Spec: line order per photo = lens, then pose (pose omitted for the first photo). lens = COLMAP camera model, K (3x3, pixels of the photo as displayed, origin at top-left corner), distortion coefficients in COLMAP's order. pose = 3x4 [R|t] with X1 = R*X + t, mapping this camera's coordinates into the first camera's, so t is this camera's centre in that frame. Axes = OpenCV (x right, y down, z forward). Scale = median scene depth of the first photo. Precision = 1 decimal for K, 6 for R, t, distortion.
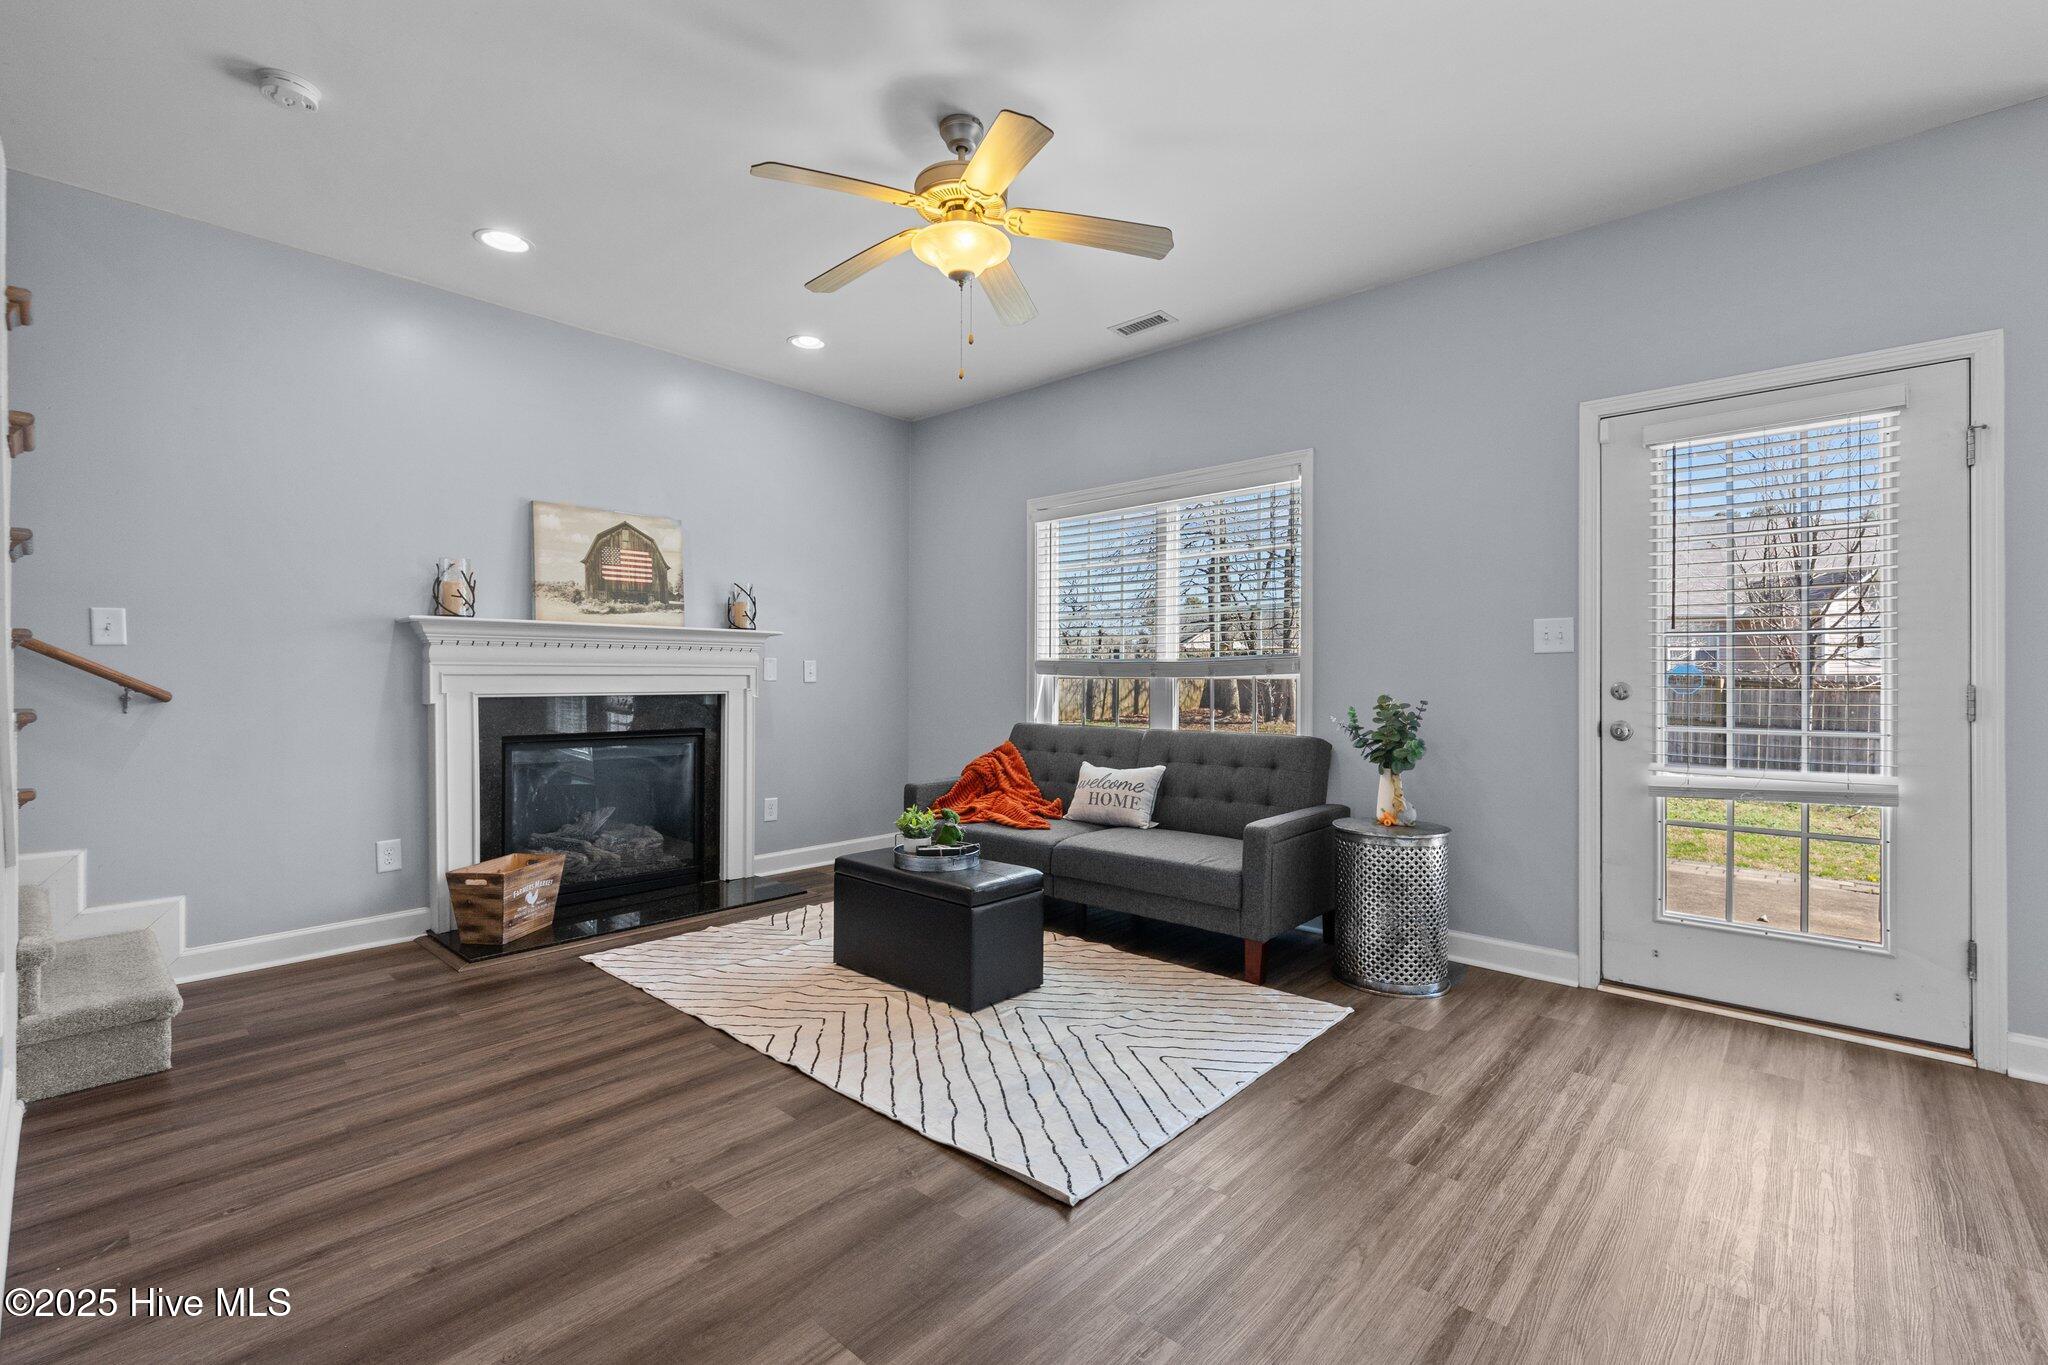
lens RADIAL K [[890.9, 0, 1017.3], [0, 890.9, 692.8], [0, 0, 1]] dist [0.000655, -0.000265]
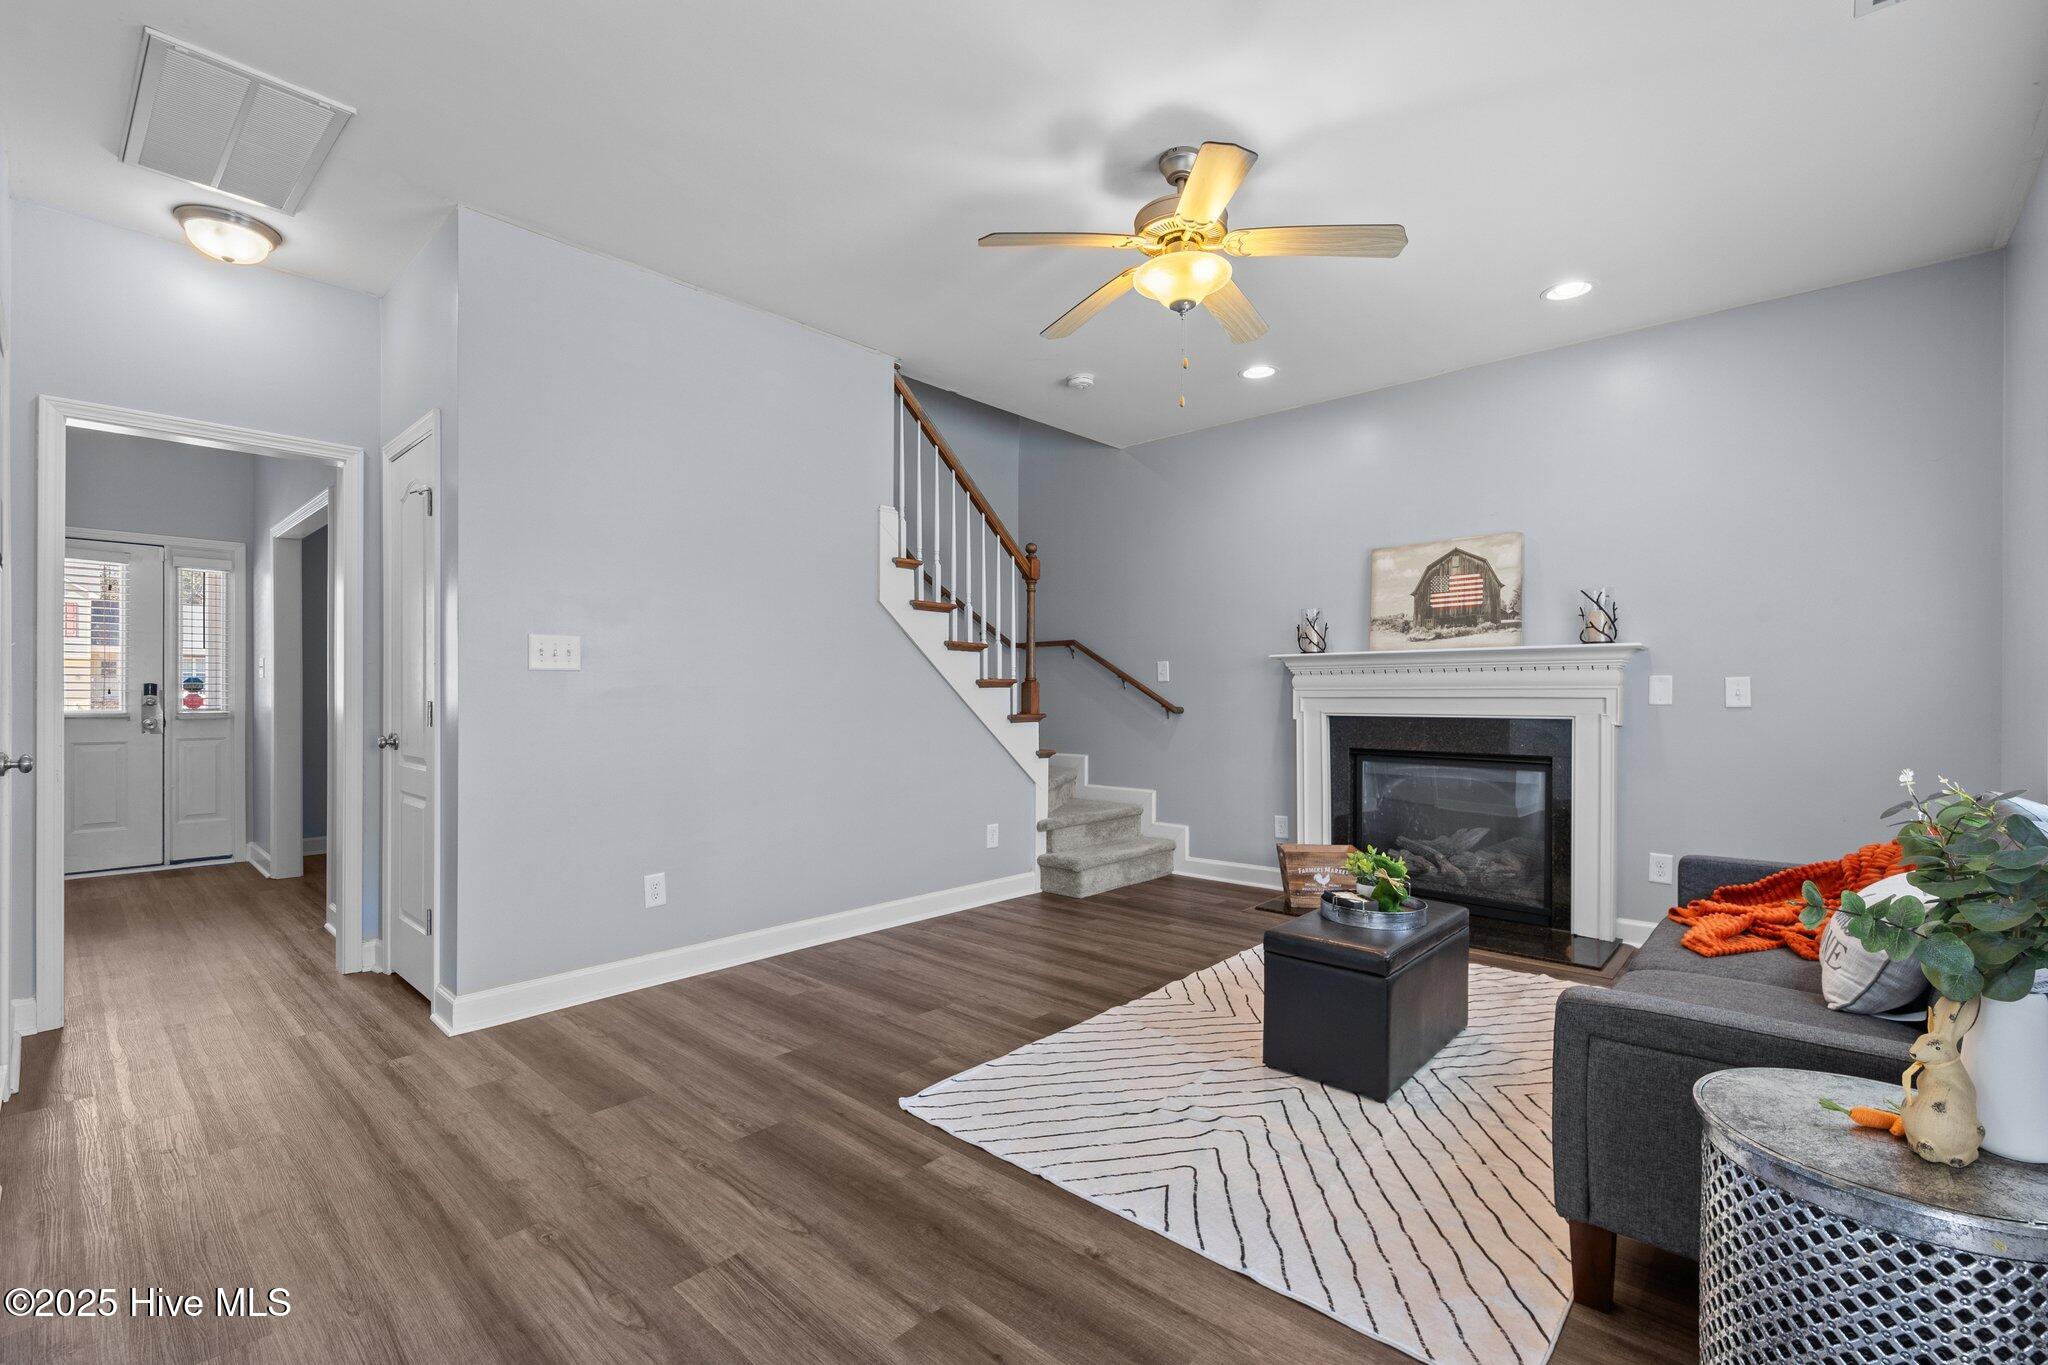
lens RADIAL K [[890.9, 0, 1017.3], [0, 890.9, 692.8], [0, 0, 1]] dist [0.000655, -0.000265]
pose [[-0.003655, -0.005466, -0.999978, 0.627474], [-0.017945, 0.999824, -0.005399, -0.011505], [0.999832, 0.017925, -0.003752, 0.534808]]
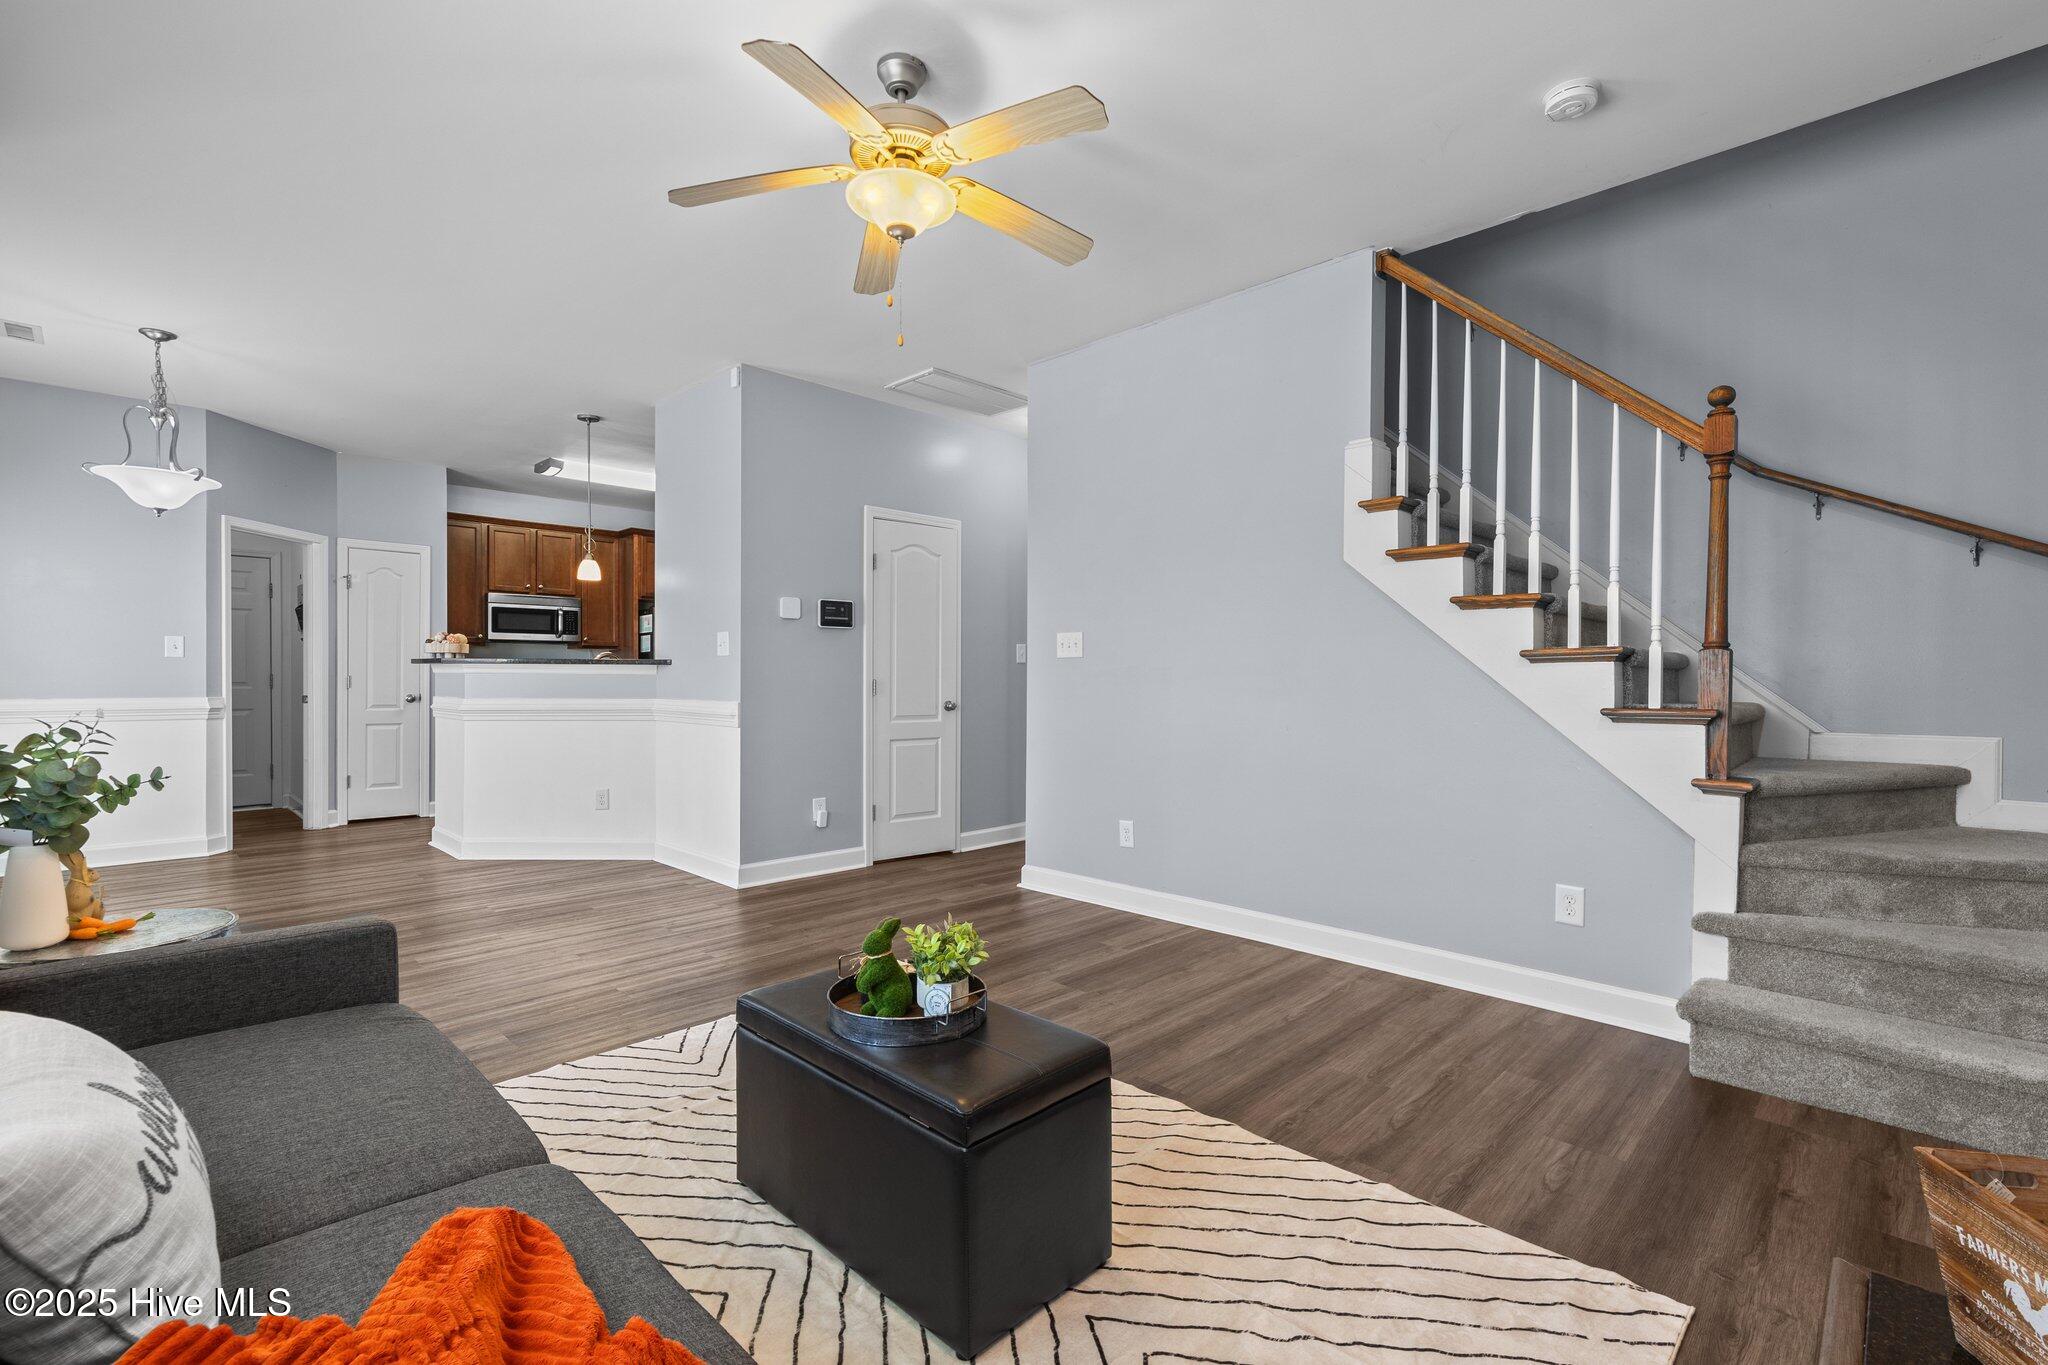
lens RADIAL K [[890.9, 0, 1017.3], [0, 890.9, 692.8], [0, 0, 1]] dist [0.000655, -0.000265]
pose [[-0.998869, -0.011795, 0.046058, -0.149878], [-0.010607, 0.999607, 0.025956, -0.012754], [-0.046346, 0.025439, -0.998601, 1.244288]]
